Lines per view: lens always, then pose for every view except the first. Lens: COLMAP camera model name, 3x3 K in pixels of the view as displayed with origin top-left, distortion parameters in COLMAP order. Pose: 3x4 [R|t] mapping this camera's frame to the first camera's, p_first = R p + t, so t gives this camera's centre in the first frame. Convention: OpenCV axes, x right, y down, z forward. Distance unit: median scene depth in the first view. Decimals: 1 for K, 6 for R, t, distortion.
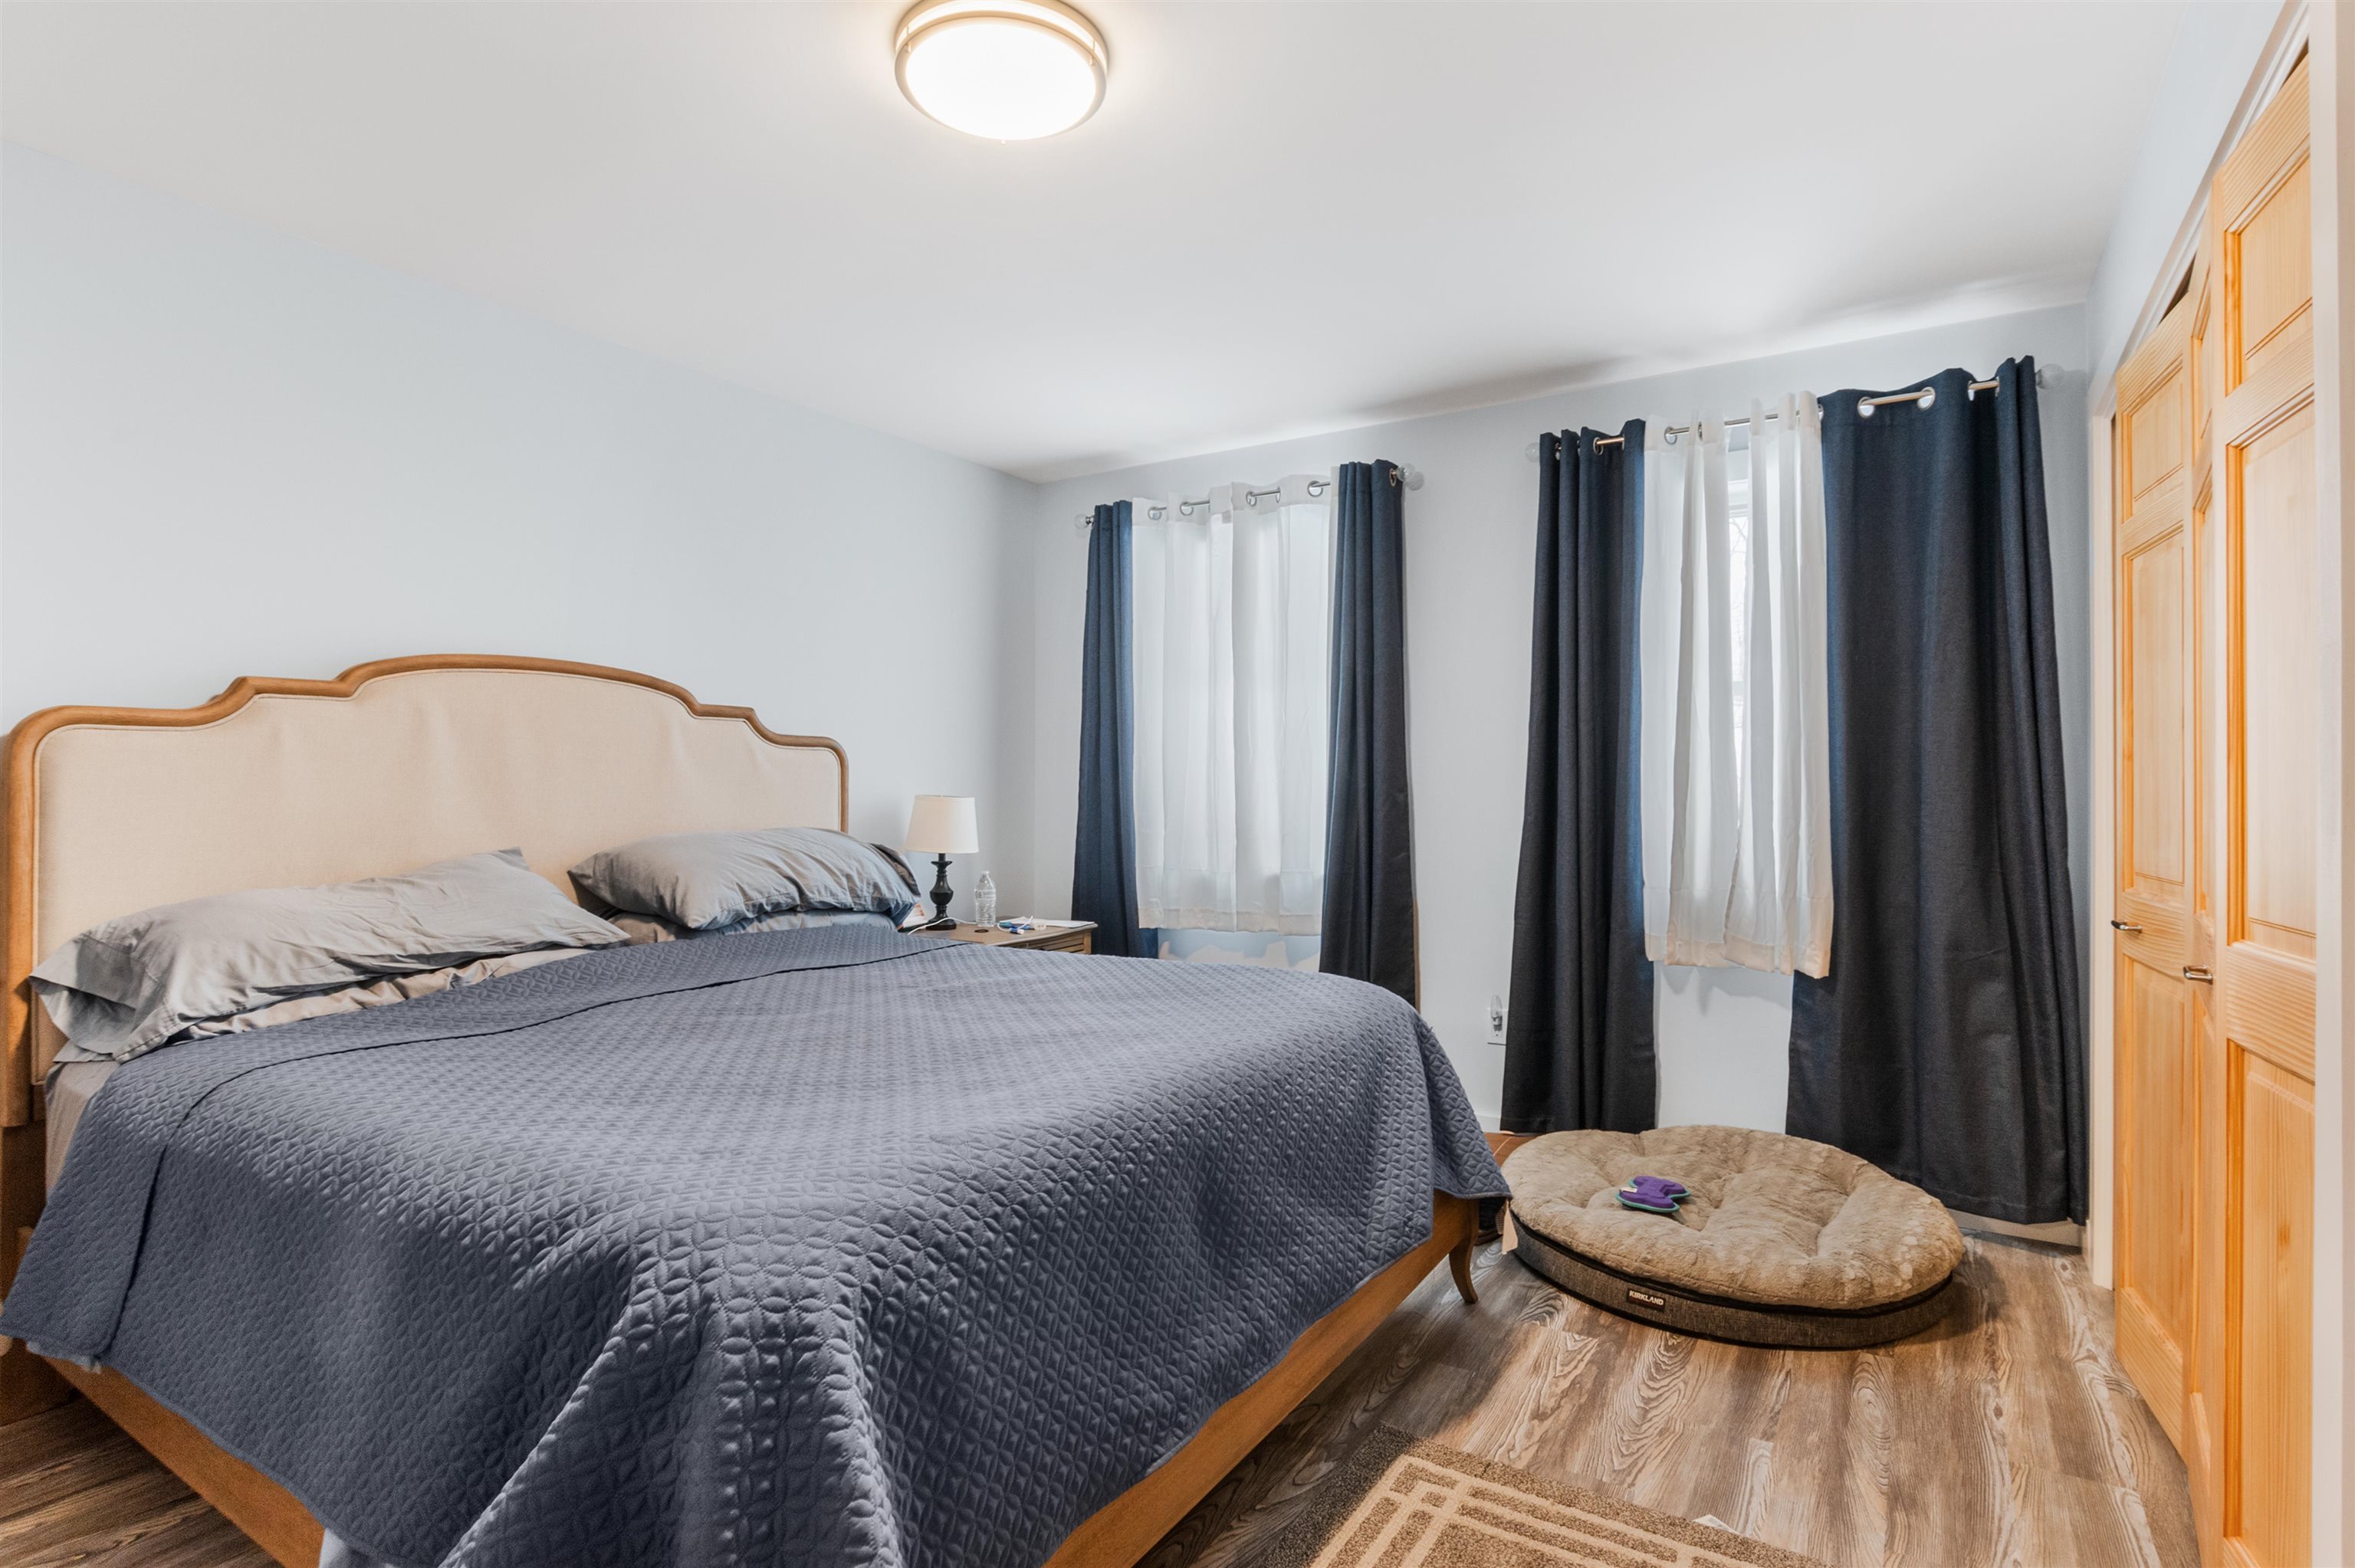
lens RADIAL K [[1165.8, 0, 1177.5], [0, 1165.8, 784.0], [0, 0, 1]] dist [-0.000017, -0.000017]
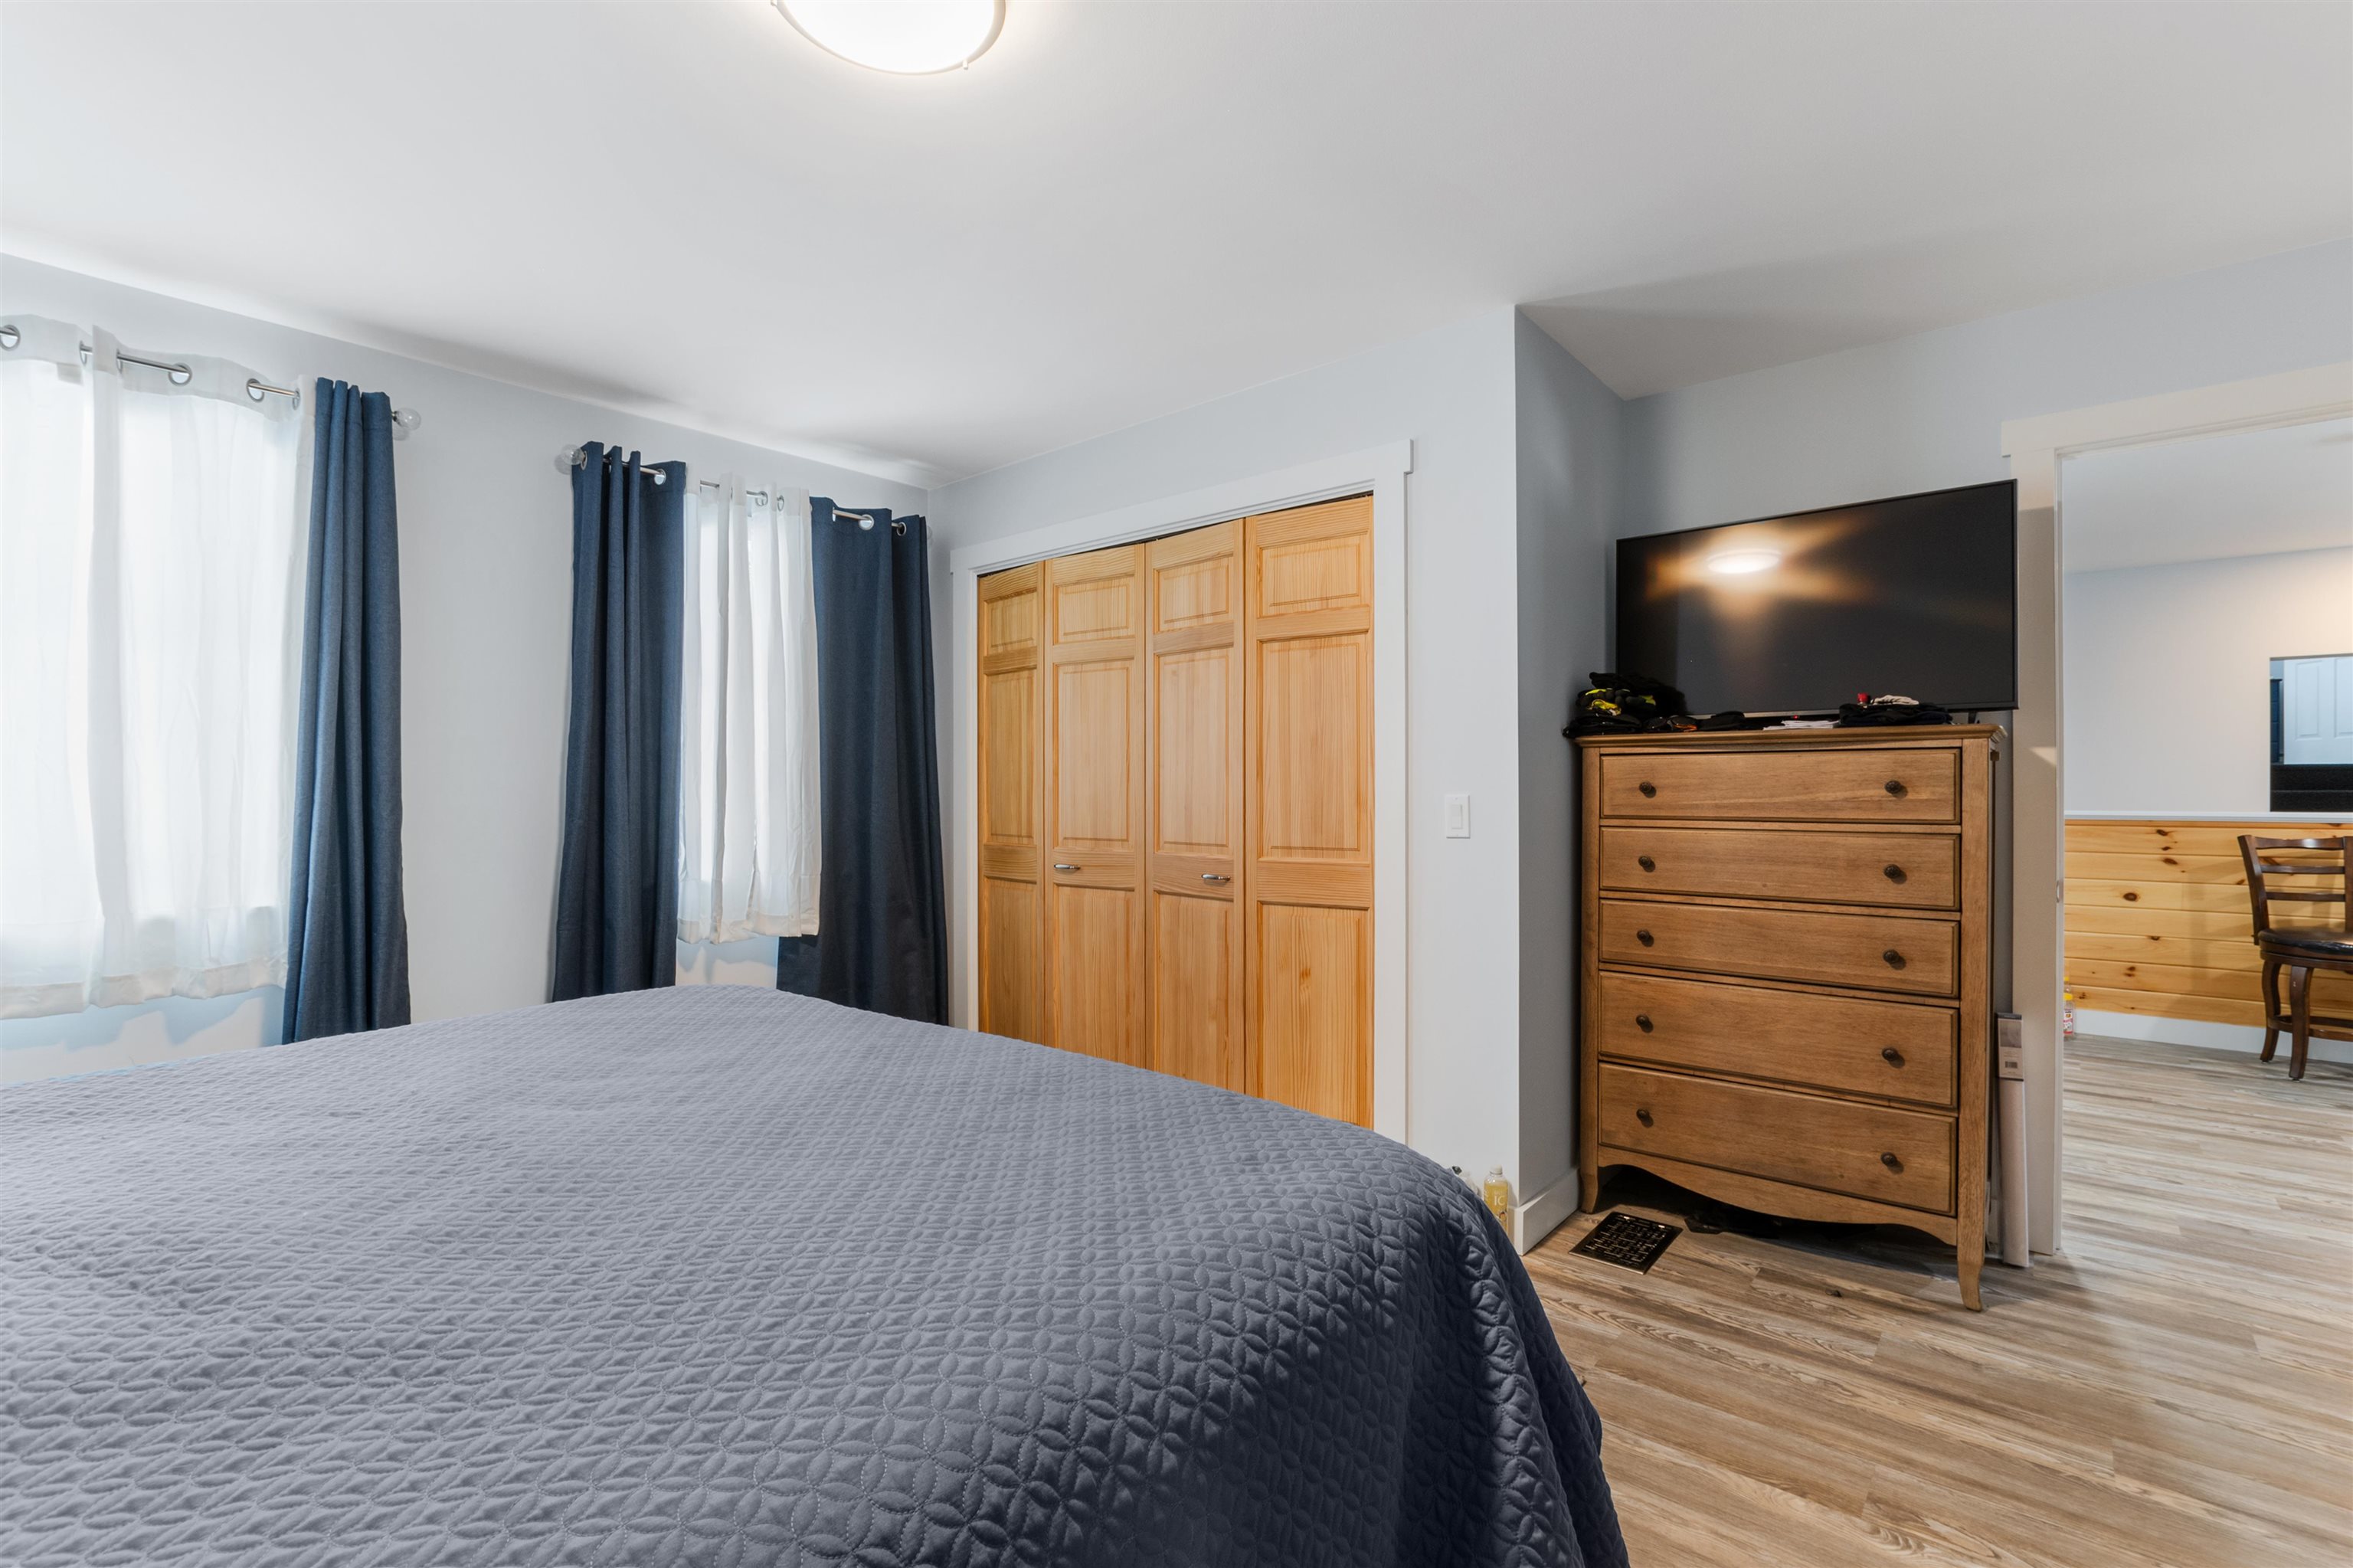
lens RADIAL K [[1049.7, 0, 1186.4], [0, 1049.7, 759.7], [0, 0, 1]] dist [-0.029024, 0.004145]
pose [[0.136115, 0.024817, 0.990382, -0.536479], [-0.000878, 0.999689, -0.024929, -0.003032], [-0.990693, 0.002524, 0.136095, 0.396077]]
